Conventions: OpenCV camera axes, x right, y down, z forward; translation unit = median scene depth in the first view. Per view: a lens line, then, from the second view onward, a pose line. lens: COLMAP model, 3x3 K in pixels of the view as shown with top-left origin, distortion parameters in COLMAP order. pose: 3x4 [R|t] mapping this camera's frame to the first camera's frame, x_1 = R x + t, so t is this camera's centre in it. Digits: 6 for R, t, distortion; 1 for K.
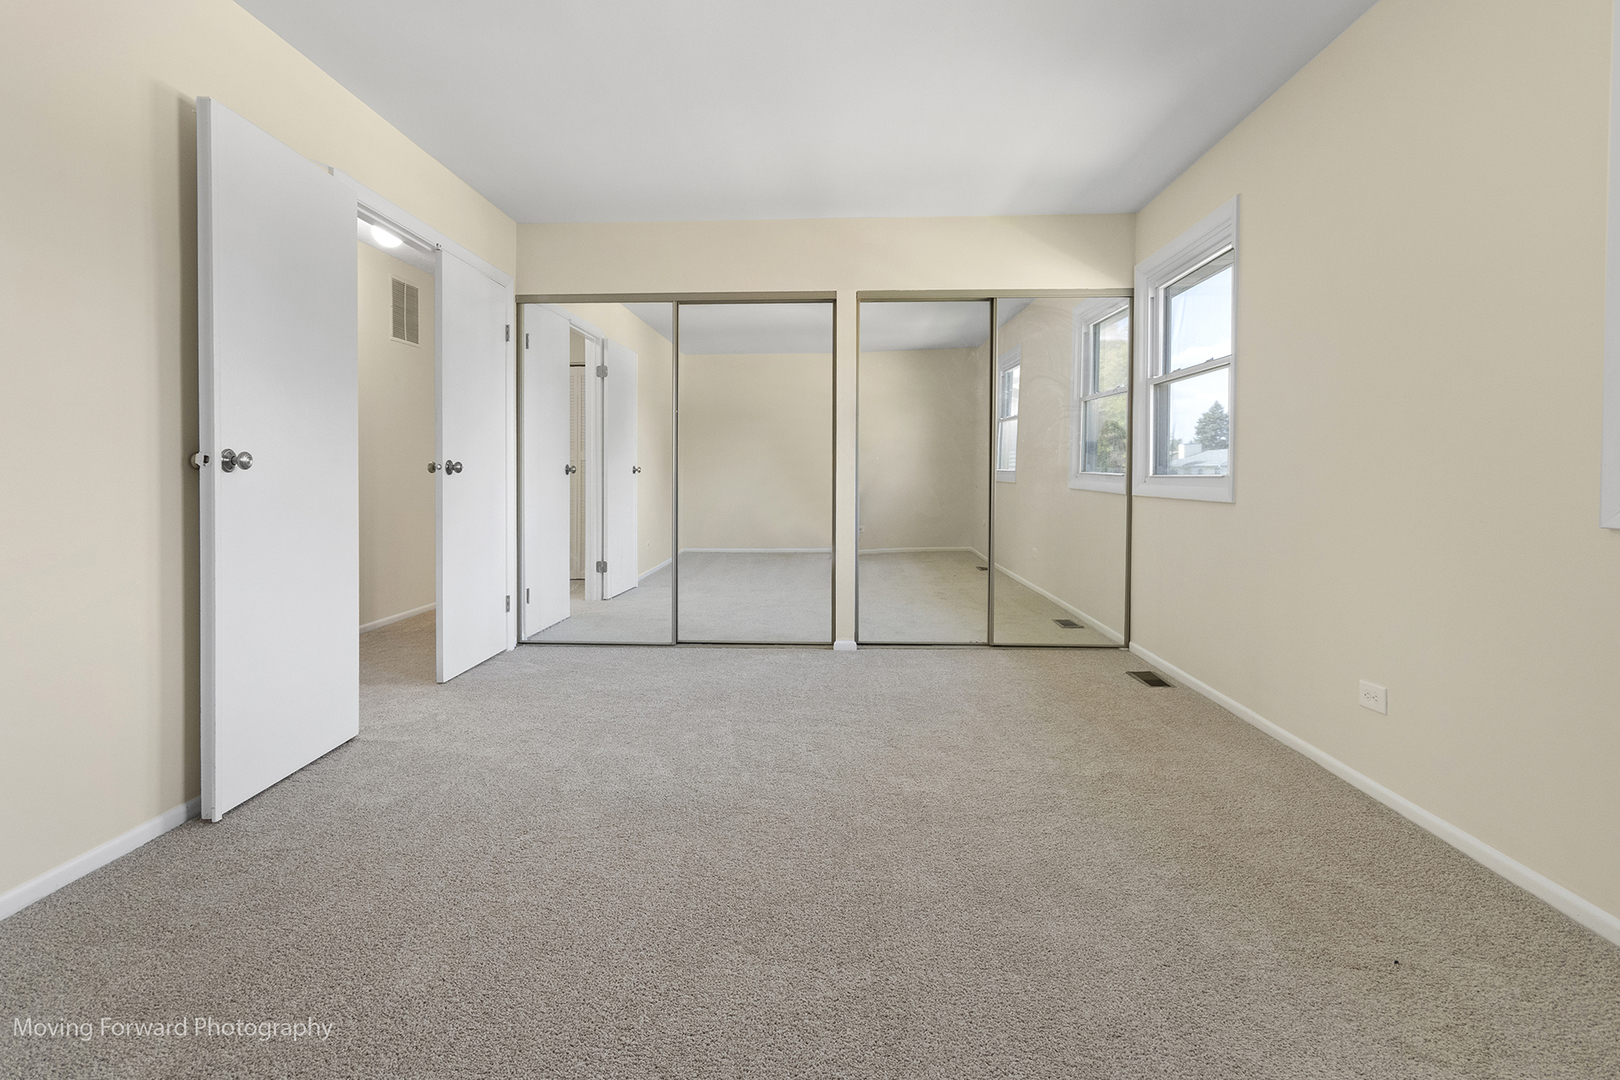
lens RADIAL K [[818.4, 0, 808.1], [0, 818.4, 487.3], [0, 0, 1]] dist [-0.011585, 0.016902]
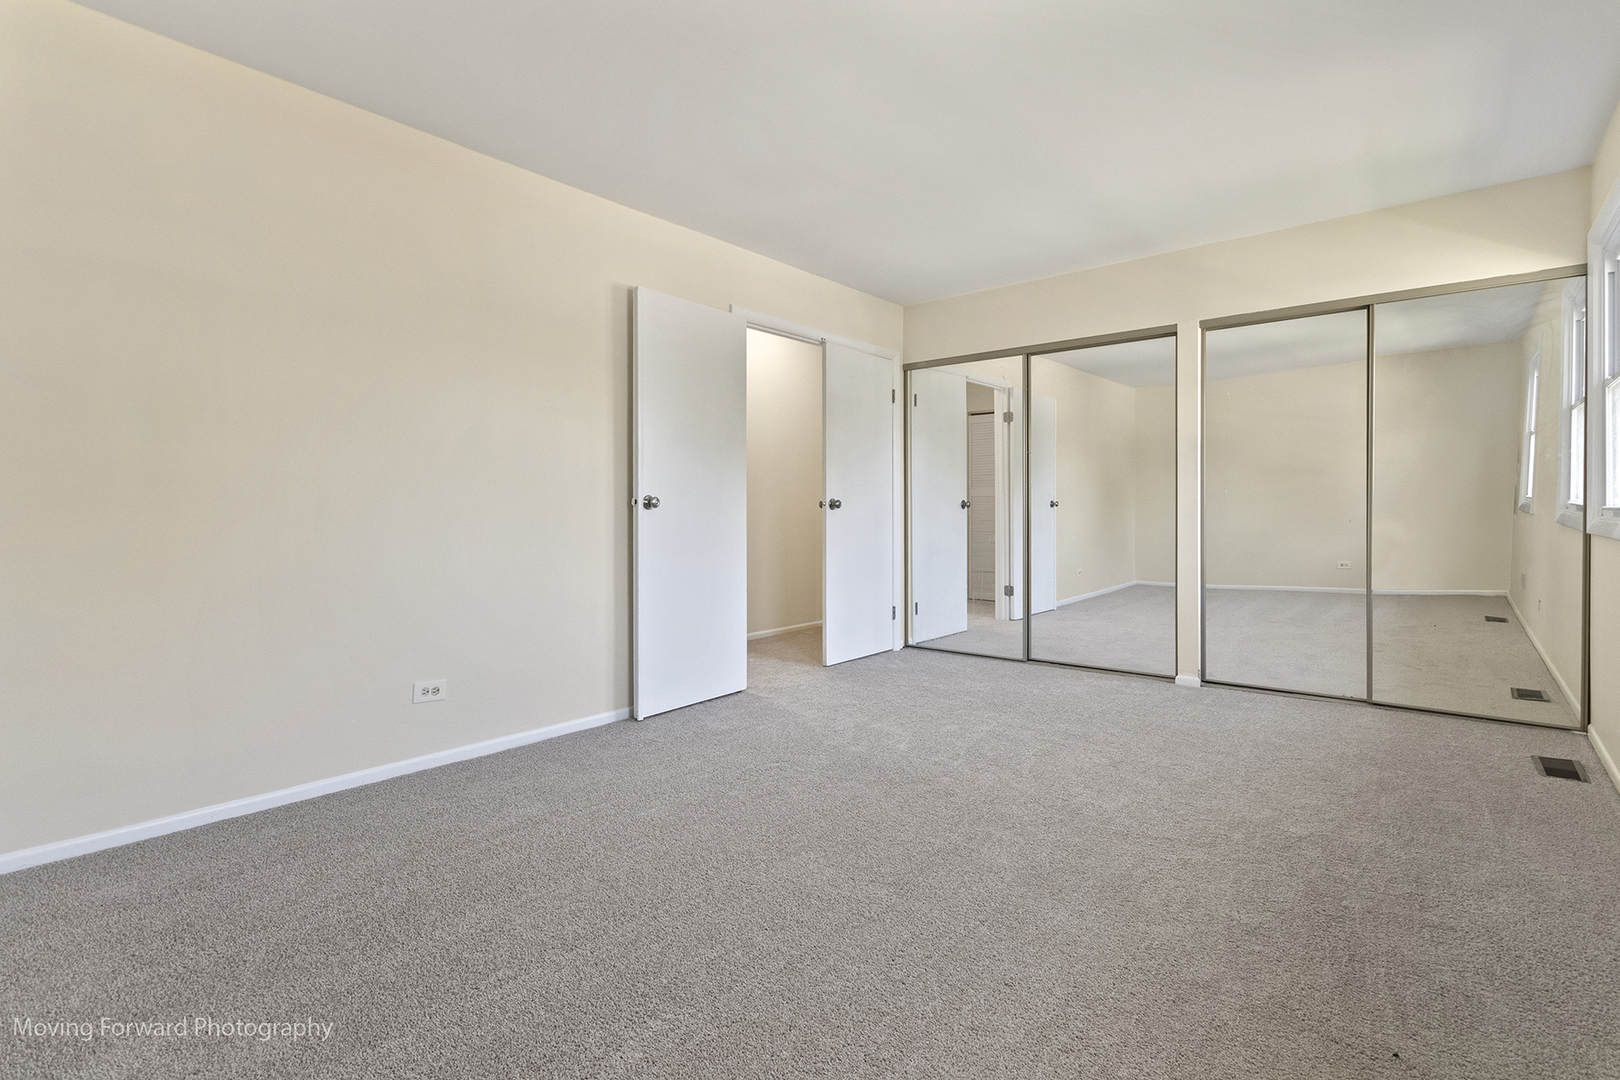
lens RADIAL K [[778.0, 0, 811.2], [0, 778.0, 513.7], [0, 0, 1]] dist [0.000423, 0.000674]
pose [[0.795182, -0.001288, -0.606369, 0.256669], [-0.003384, 0.999973, -0.006562, -0.000474], [0.606361, 0.007270, 0.795156, -0.022220]]
